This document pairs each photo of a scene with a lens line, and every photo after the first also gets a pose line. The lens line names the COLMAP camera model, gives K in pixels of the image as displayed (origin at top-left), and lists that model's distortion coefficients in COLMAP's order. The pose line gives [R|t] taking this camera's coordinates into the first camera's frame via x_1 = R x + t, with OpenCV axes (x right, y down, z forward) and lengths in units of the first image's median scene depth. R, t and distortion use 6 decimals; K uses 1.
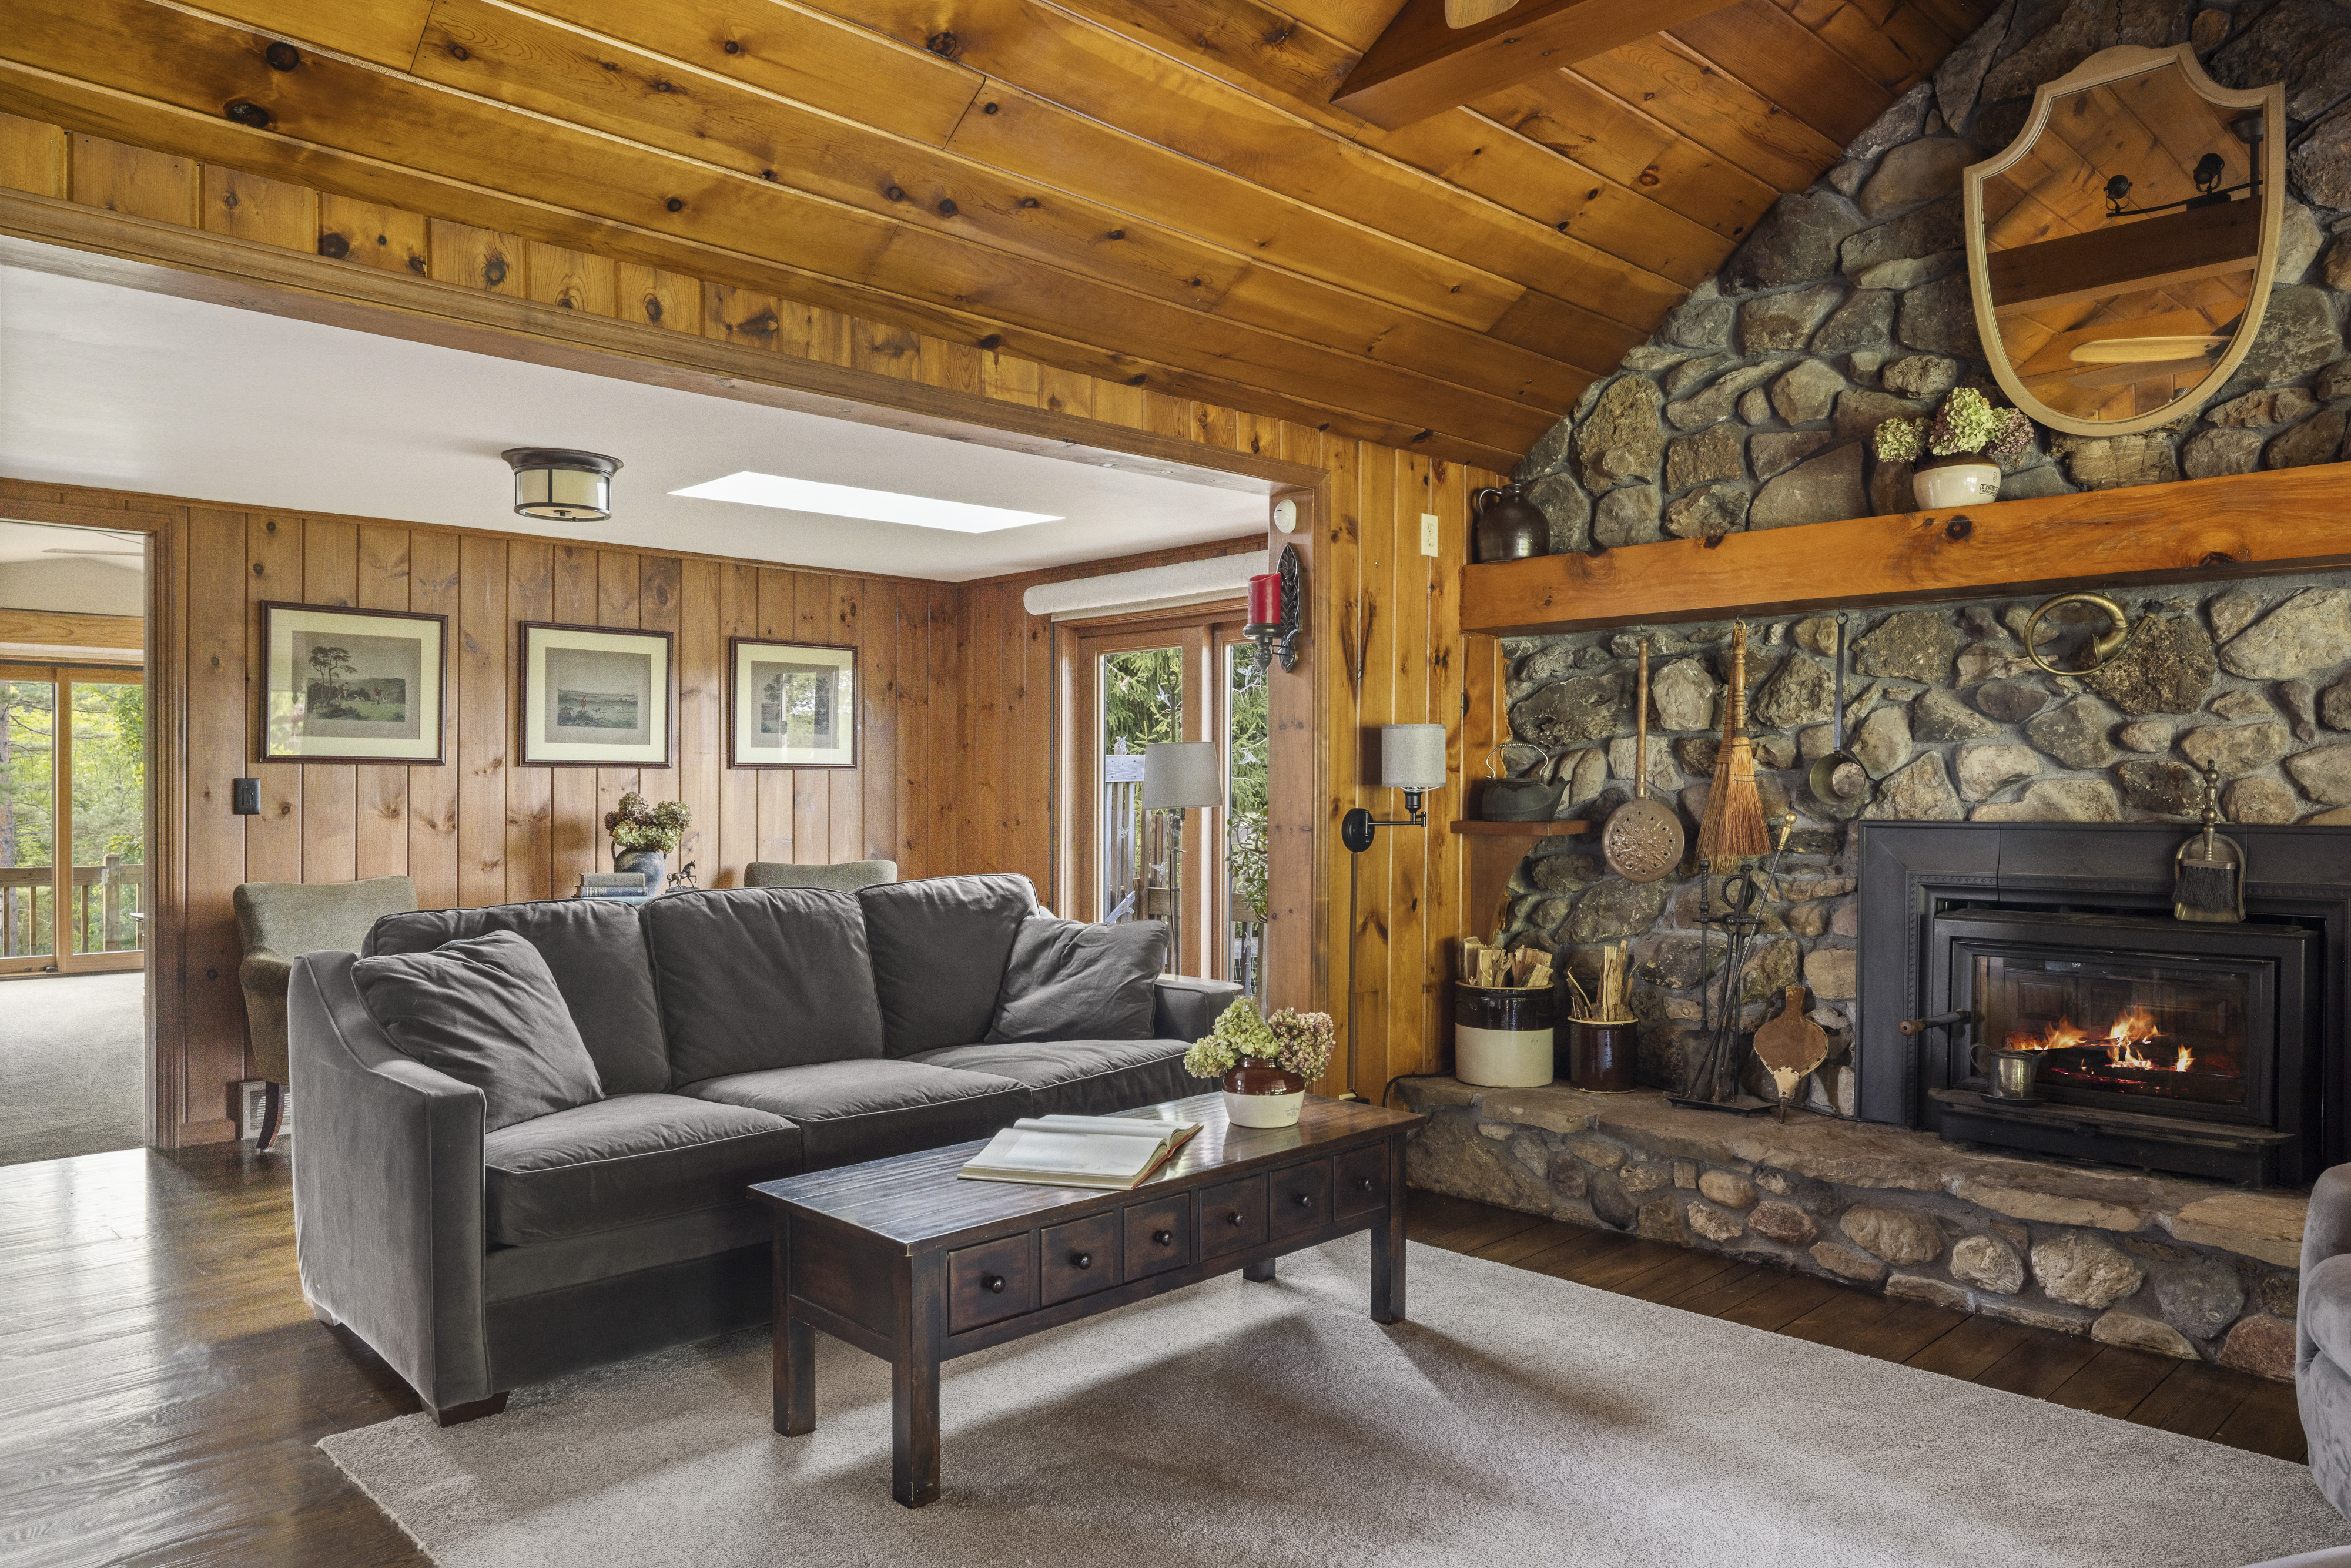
lens RADIAL K [[1587.8, 0, 1147.1], [0, 1587.8, 801.2], [0, 0, 1]] dist [-0.010515, 0.001985]
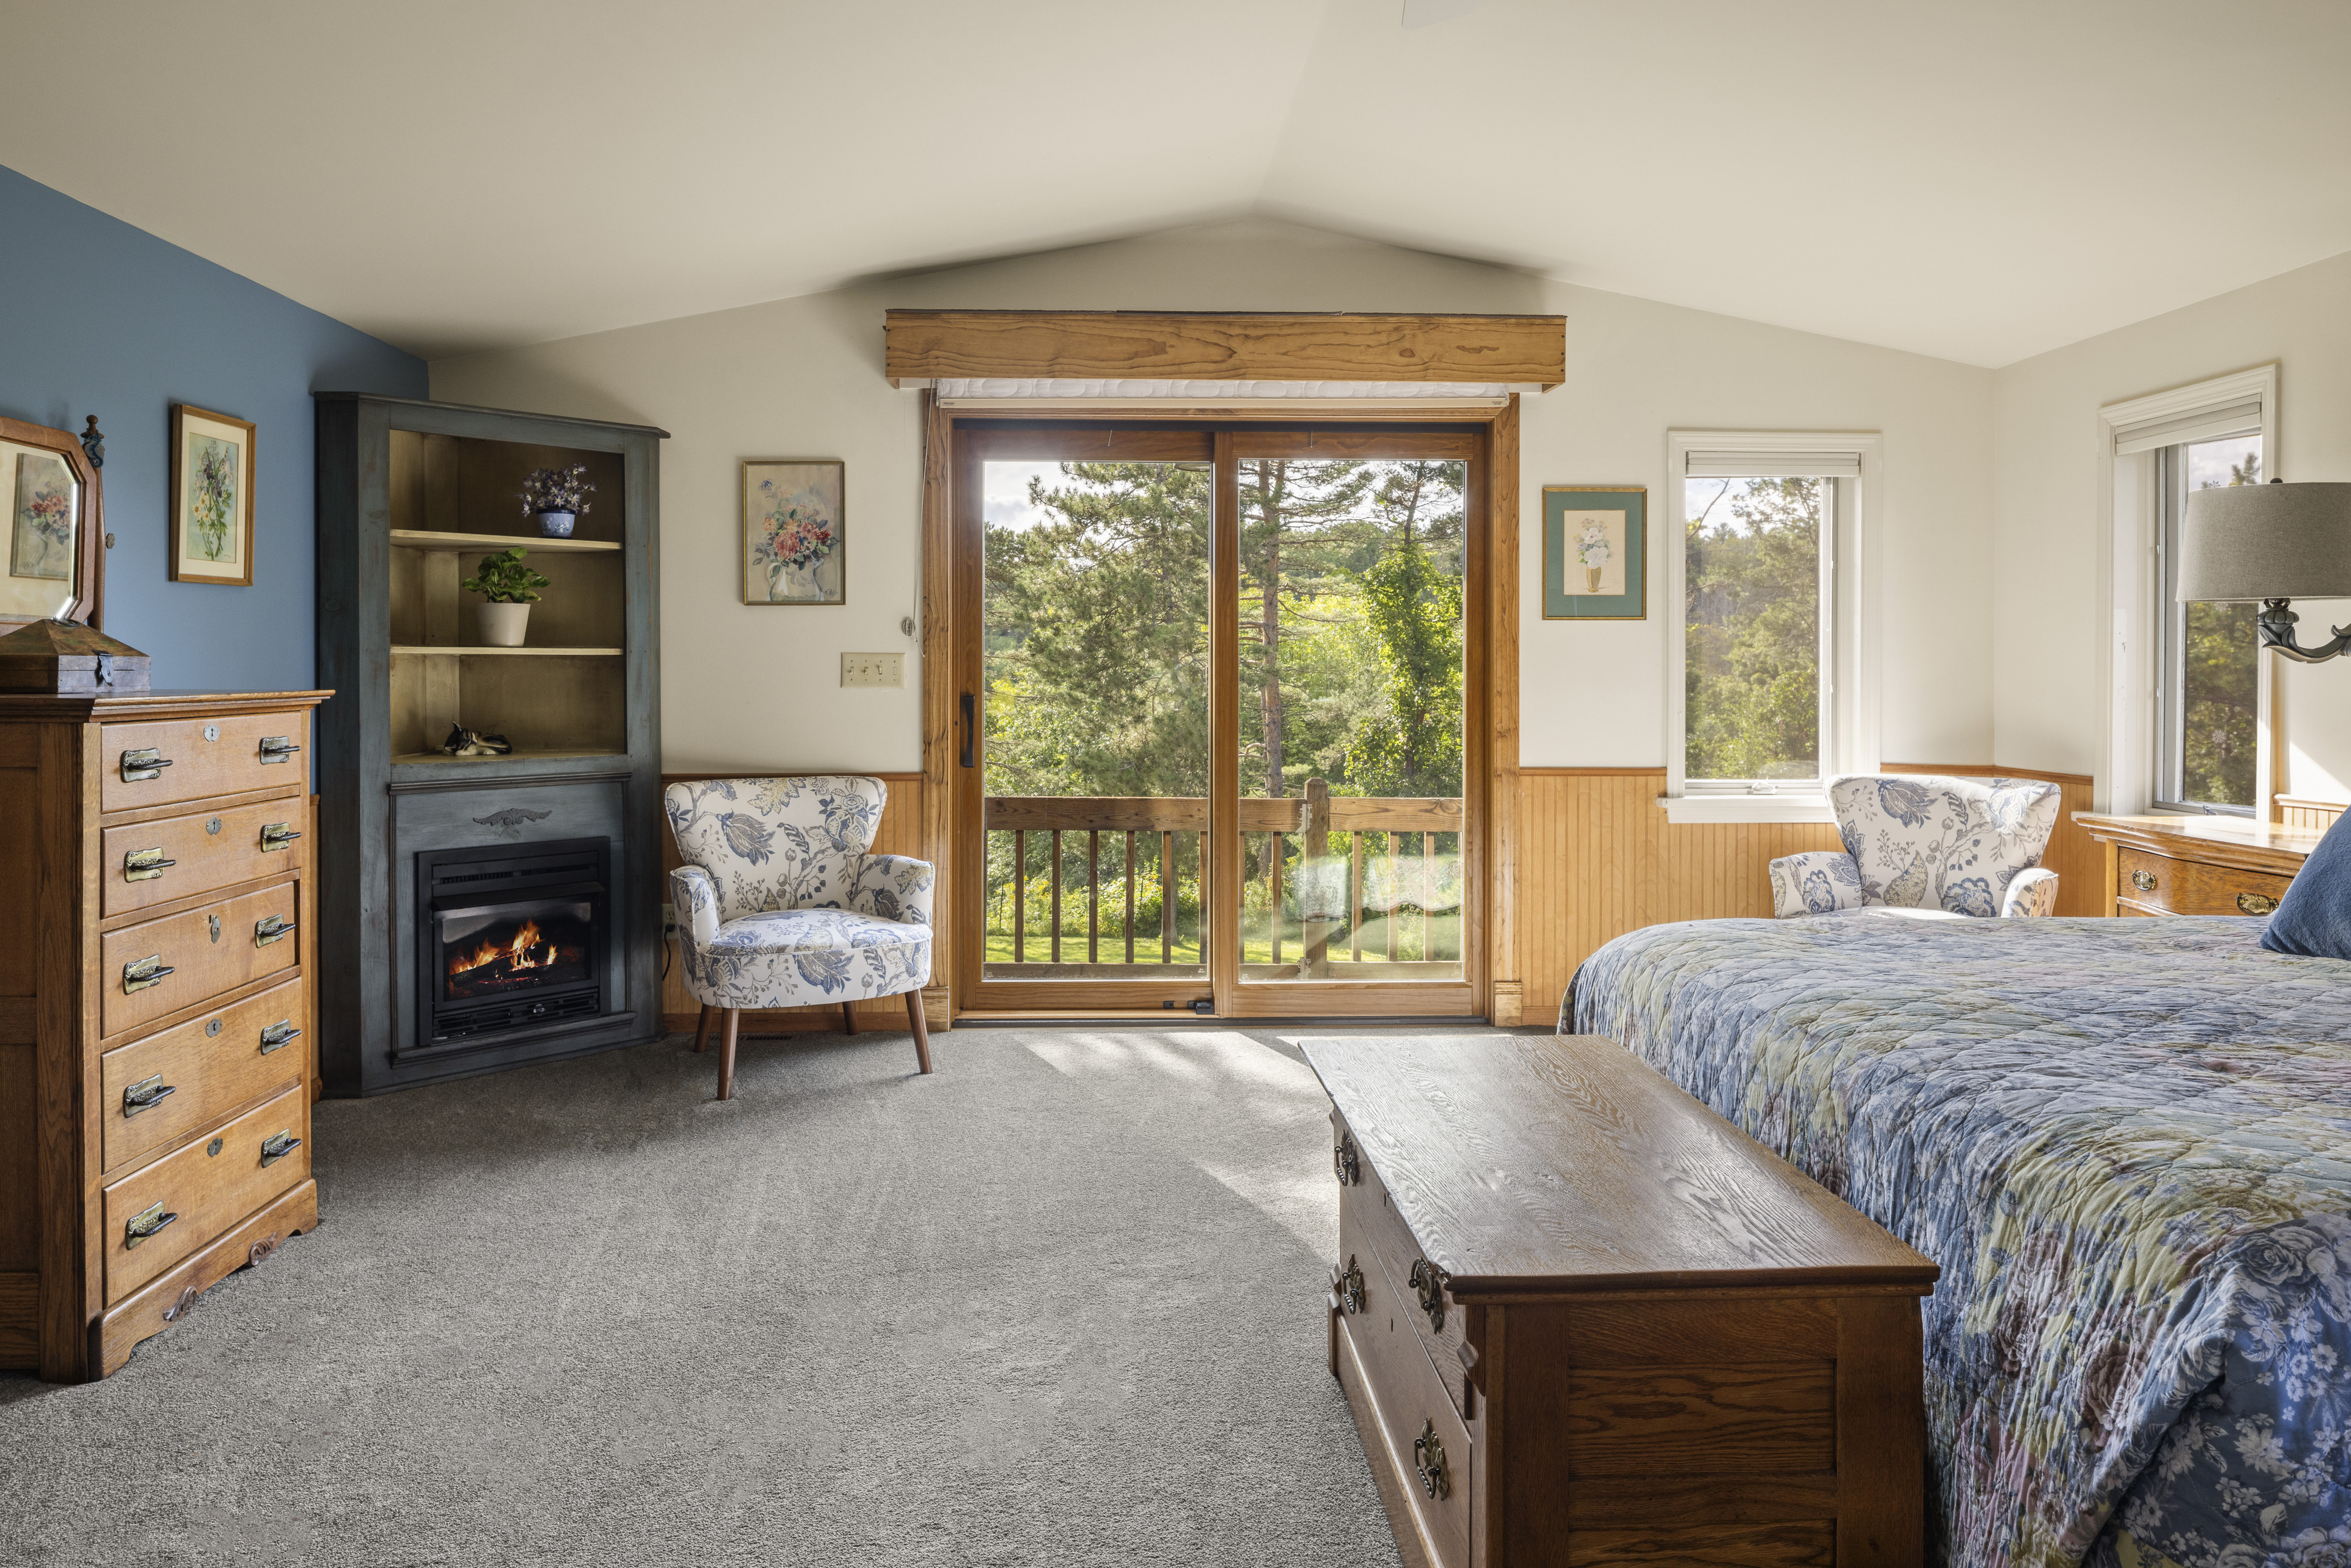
lens RADIAL K [[1587.8, 0, 1153.3], [0, 1587.8, 678.6], [0, 0, 1]] dist [-0.010515, 0.001985]
pose [[0.754727, 0.000786, -0.656039, -0.589024], [-0.003036, 0.999993, -0.002295, -0.002800], [0.656032, 0.003724, 0.754723, 0.965569]]
